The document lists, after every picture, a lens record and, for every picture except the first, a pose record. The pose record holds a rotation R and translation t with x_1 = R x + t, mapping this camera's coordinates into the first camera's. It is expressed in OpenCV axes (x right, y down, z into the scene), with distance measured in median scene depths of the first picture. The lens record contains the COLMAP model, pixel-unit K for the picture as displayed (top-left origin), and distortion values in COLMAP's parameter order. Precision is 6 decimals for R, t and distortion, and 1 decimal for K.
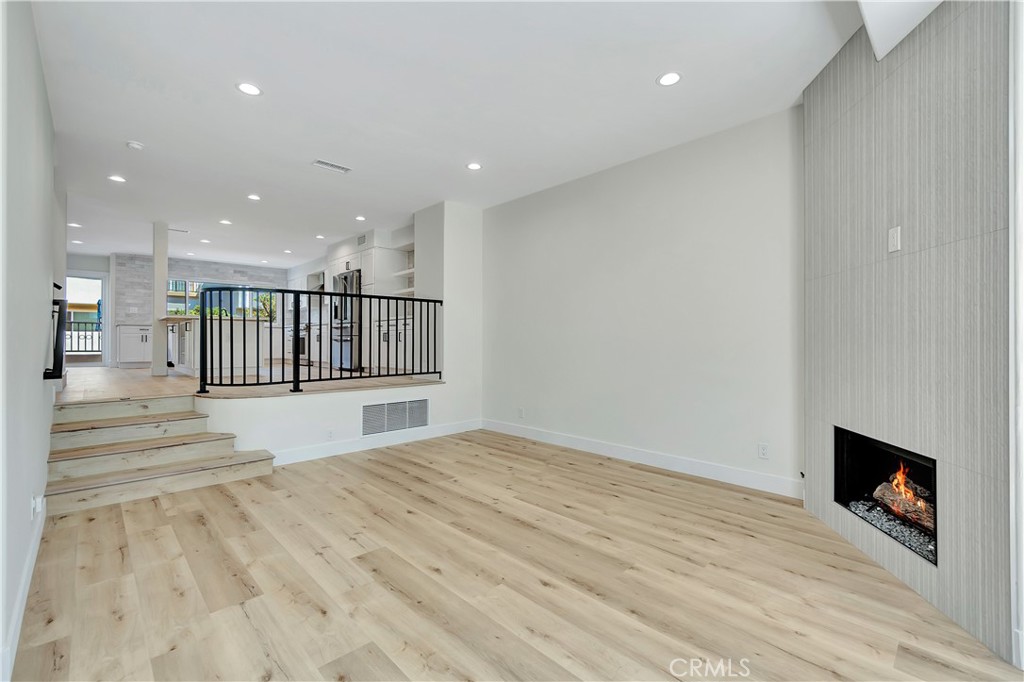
lens RADIAL K [[437.6, 0, 505.3], [0, 437.6, 334.8], [0, 0, 1]] dist [-0.007339, 0.002768]
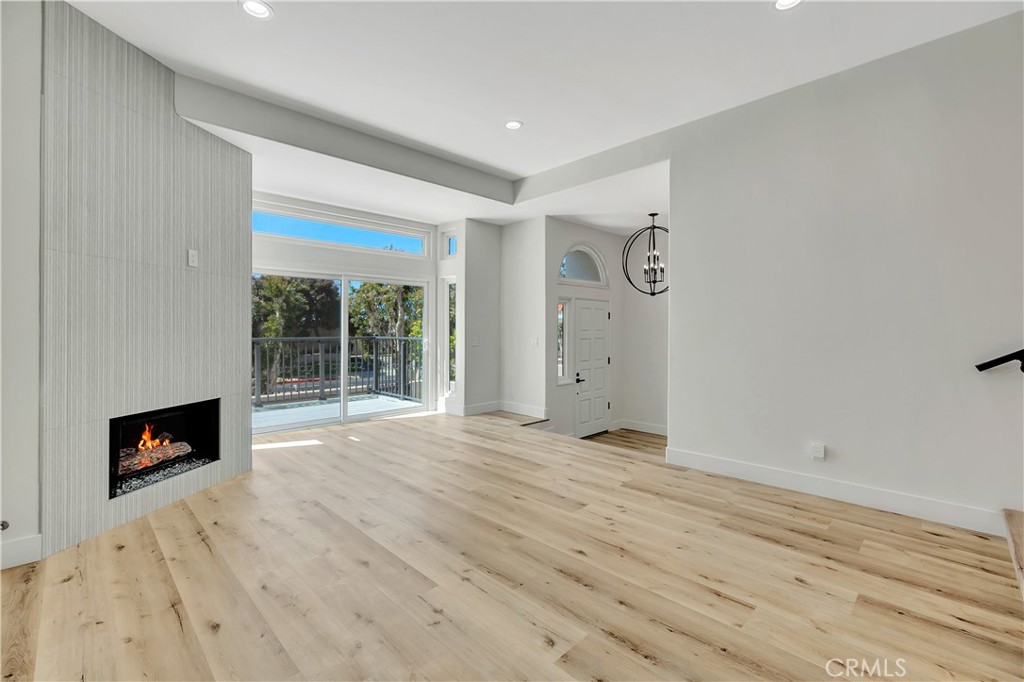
lens RADIAL K [[437.6, 0, 503.7], [0, 437.6, 329.3], [0, 0, 1]] dist [-0.007339, 0.002768]
pose [[-0.999955, 0.002127, -0.009238, -0.071640], [0.002295, 0.999832, -0.018199, 0.027223], [0.009197, -0.018219, -0.999792, 1.637702]]
